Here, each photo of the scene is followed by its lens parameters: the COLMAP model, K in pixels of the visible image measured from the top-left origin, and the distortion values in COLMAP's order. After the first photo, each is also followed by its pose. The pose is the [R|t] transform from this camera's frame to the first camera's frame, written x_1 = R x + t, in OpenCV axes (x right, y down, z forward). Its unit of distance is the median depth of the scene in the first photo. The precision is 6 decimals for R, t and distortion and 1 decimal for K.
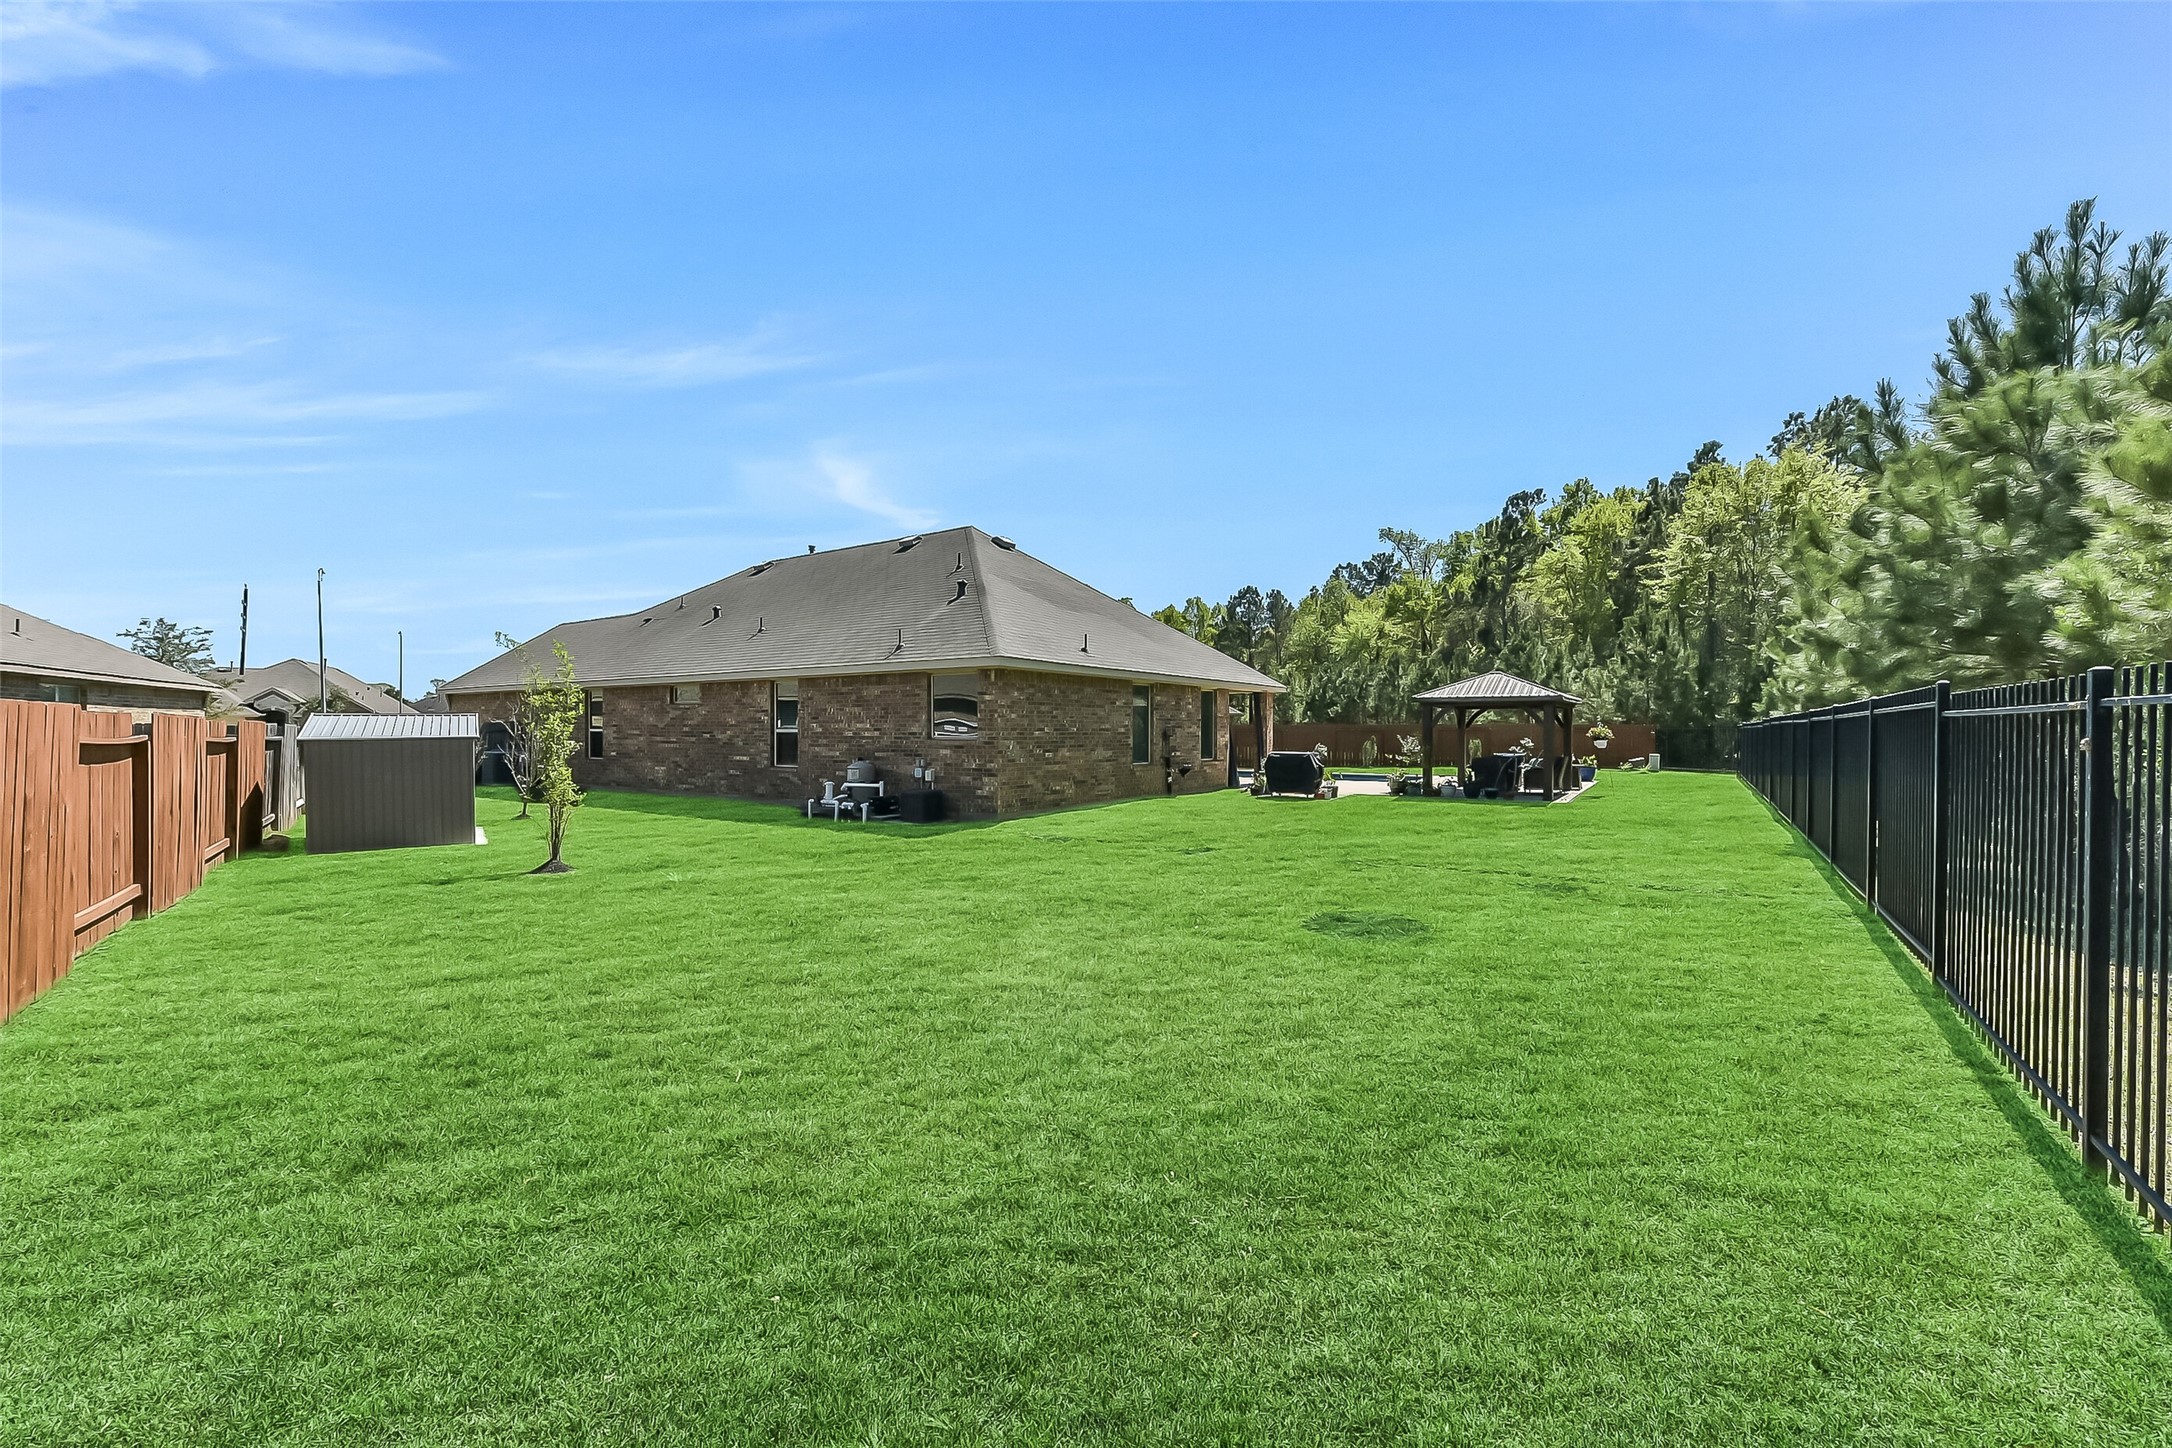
lens RADIAL K [[854.4, 0, 1072.9], [0, 854.4, 724.0], [0, 0, 1]] dist [0.007304, 0.000216]
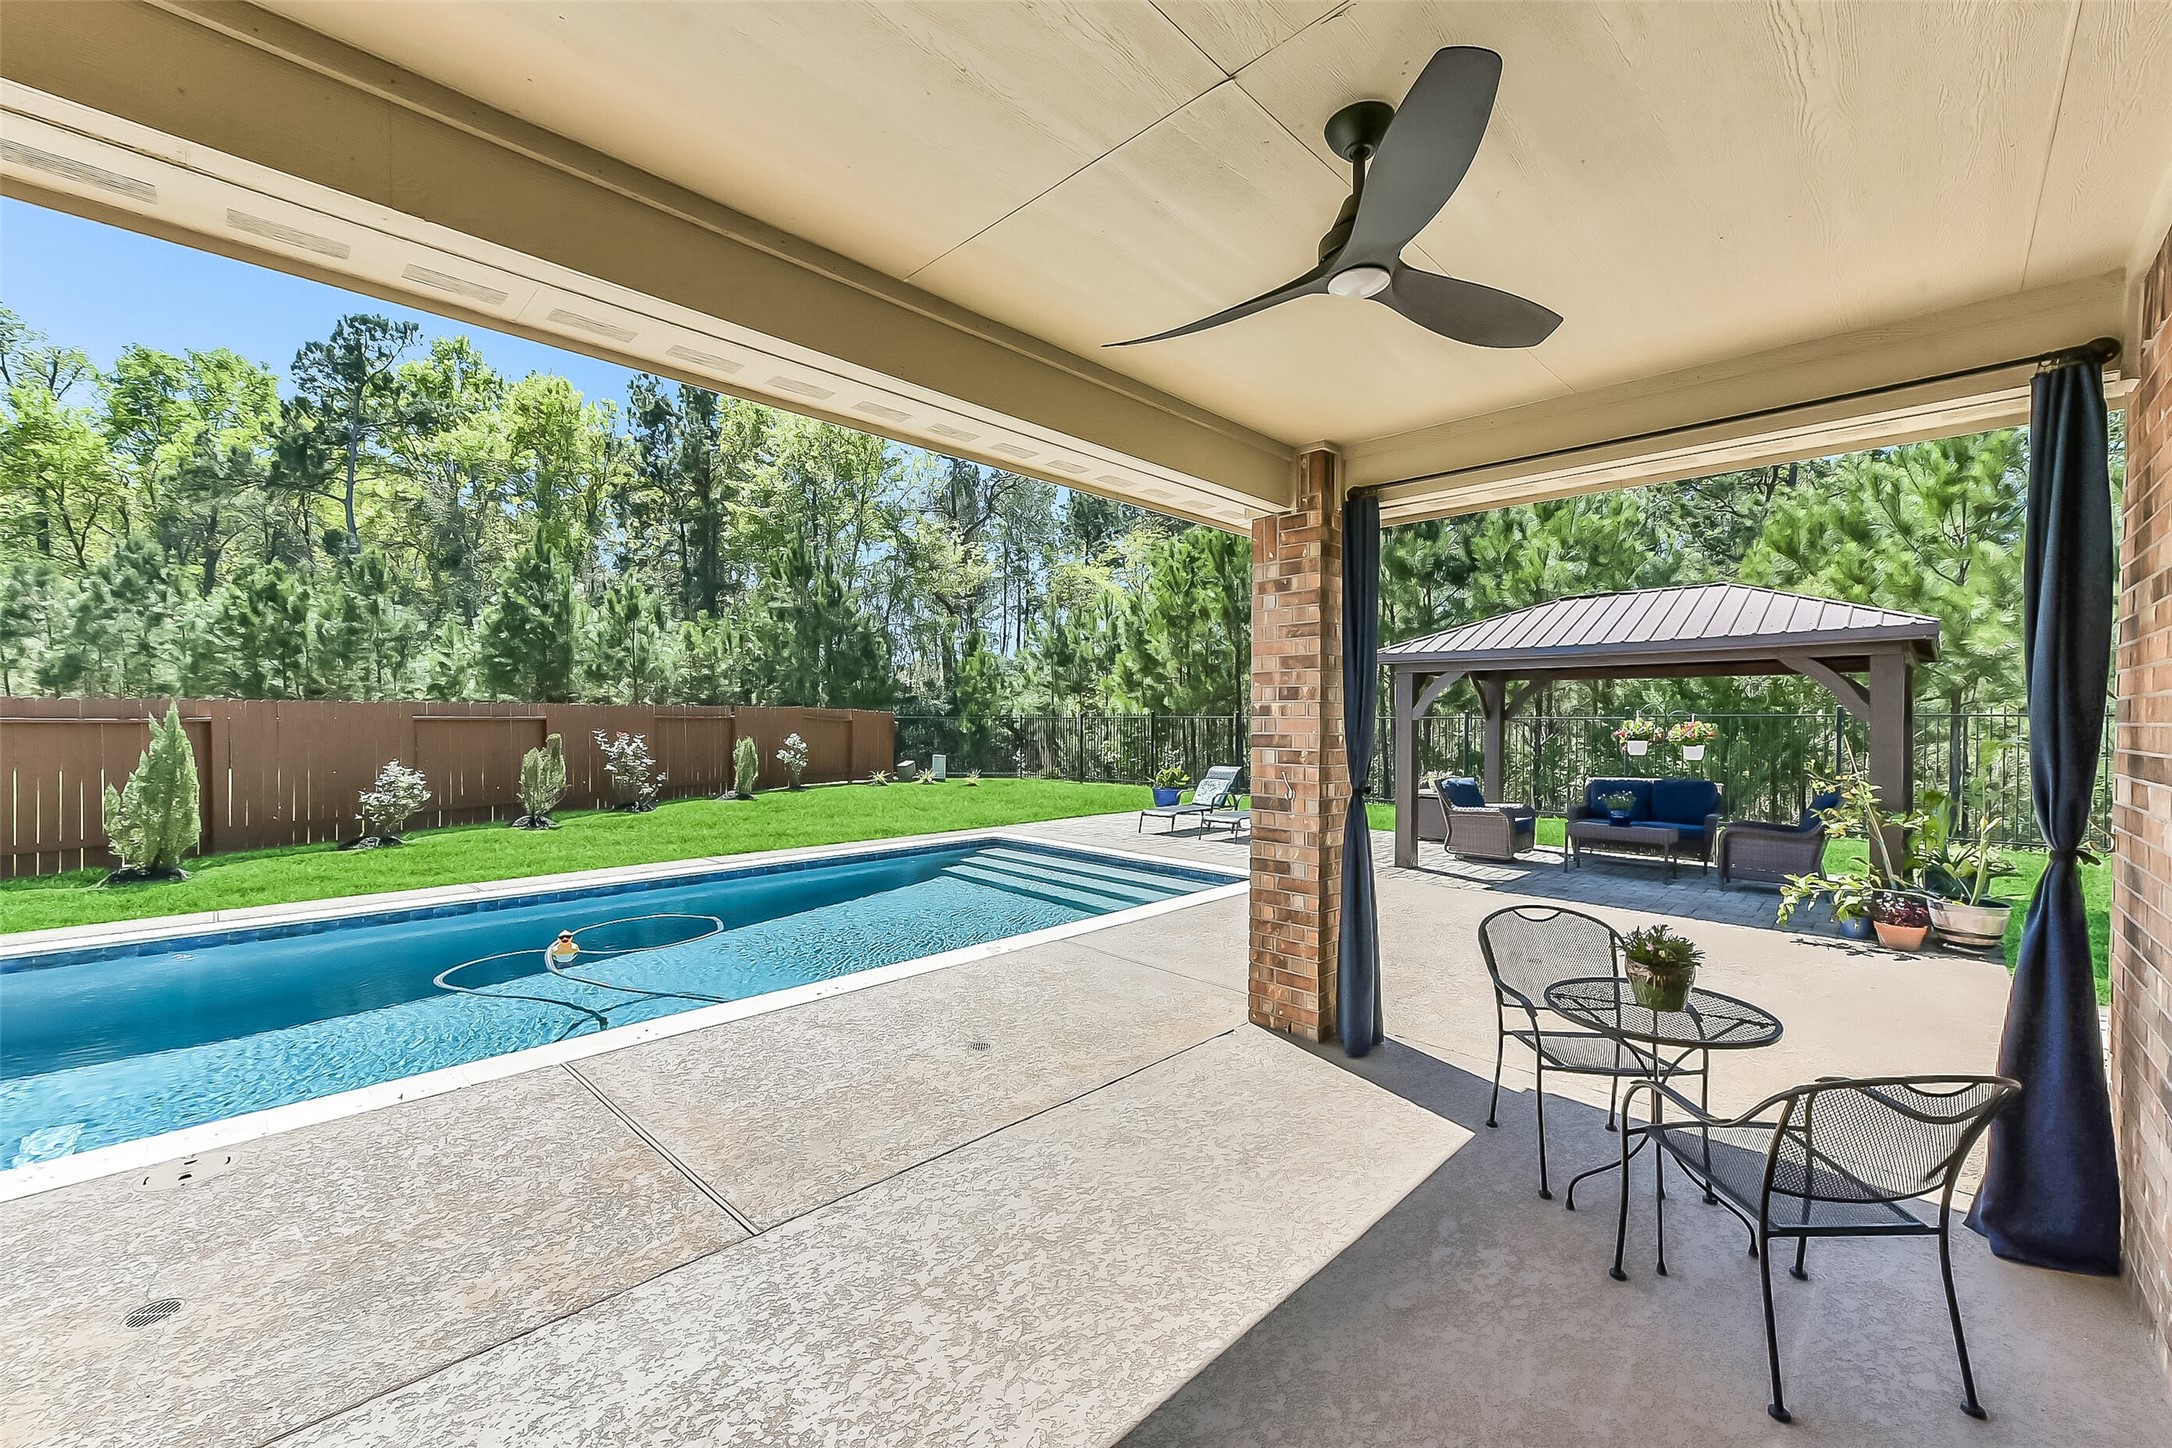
lens RADIAL K [[854.4, 0, 1088.9], [0, 854.4, 723.8], [0, 0, 1]] dist [0.007304, 0.000216]
pose [[0.160713, -0.005699, 0.986985, 0.011399], [-0.012149, 0.999896, 0.007751, 0.001630], [-0.986926, -0.013237, 0.160627, 0.352911]]
